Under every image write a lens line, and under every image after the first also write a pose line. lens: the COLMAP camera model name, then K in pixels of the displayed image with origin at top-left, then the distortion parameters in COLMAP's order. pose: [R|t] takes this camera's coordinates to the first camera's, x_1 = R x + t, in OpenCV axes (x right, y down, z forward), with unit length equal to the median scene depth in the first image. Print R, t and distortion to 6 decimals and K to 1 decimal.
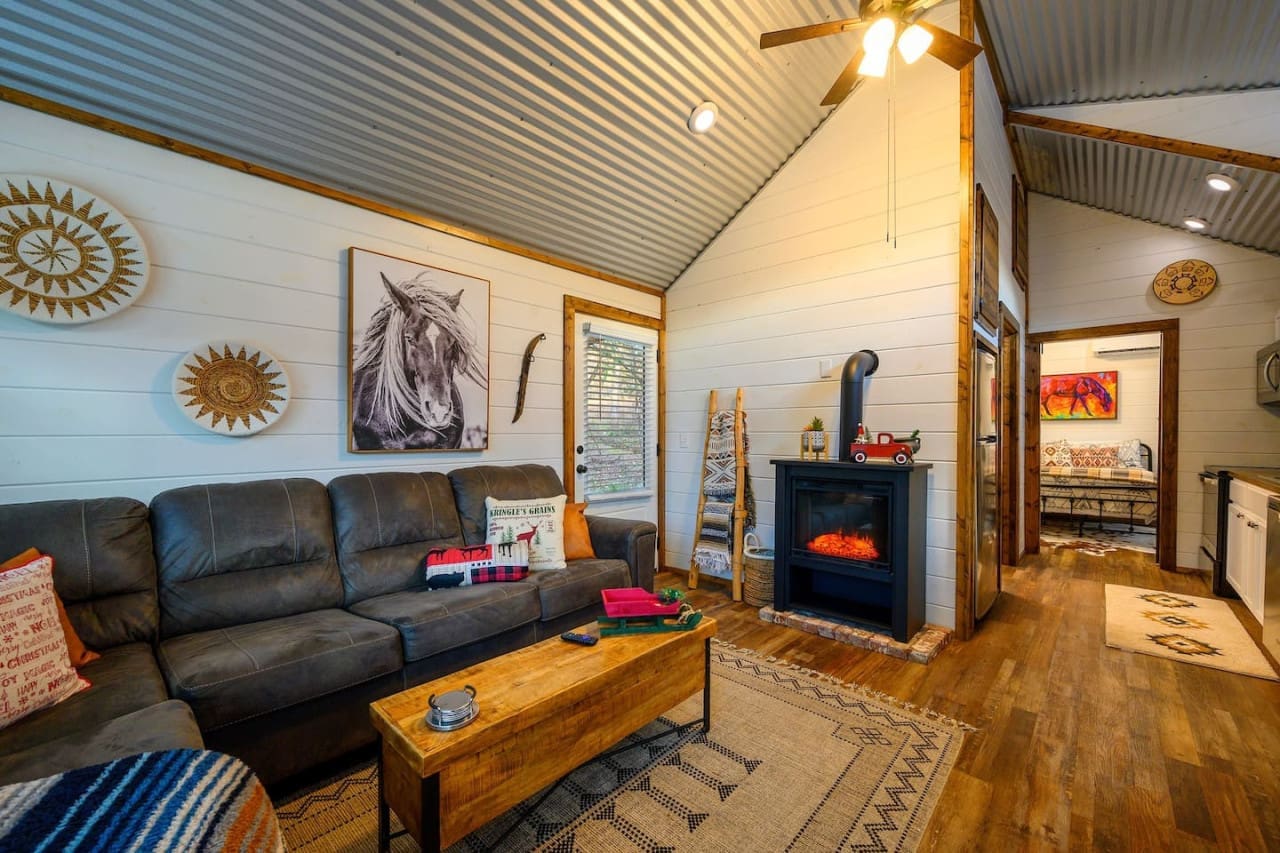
lens RADIAL K [[504.8, 0, 649.9], [0, 504.8, 447.3], [0, 0, 1]] dist [0.001132, 0.000304]
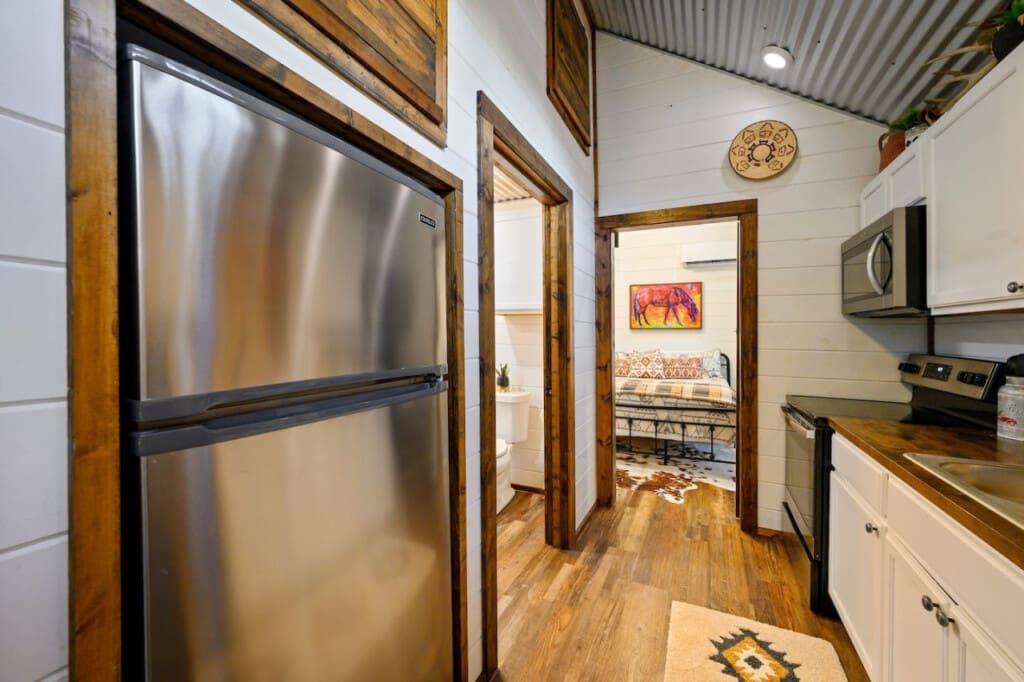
lens RADIAL K [[403.8, 0, 512.1], [0, 403.8, 337.5], [0, 0, 1]] dist [0.001132, 0.000304]
pose [[0.958610, 0.005318, 0.284672, 0.420629], [0.000501, 0.999792, -0.020365, -0.029299], [-0.284722, 0.019665, 0.958409, 0.424374]]
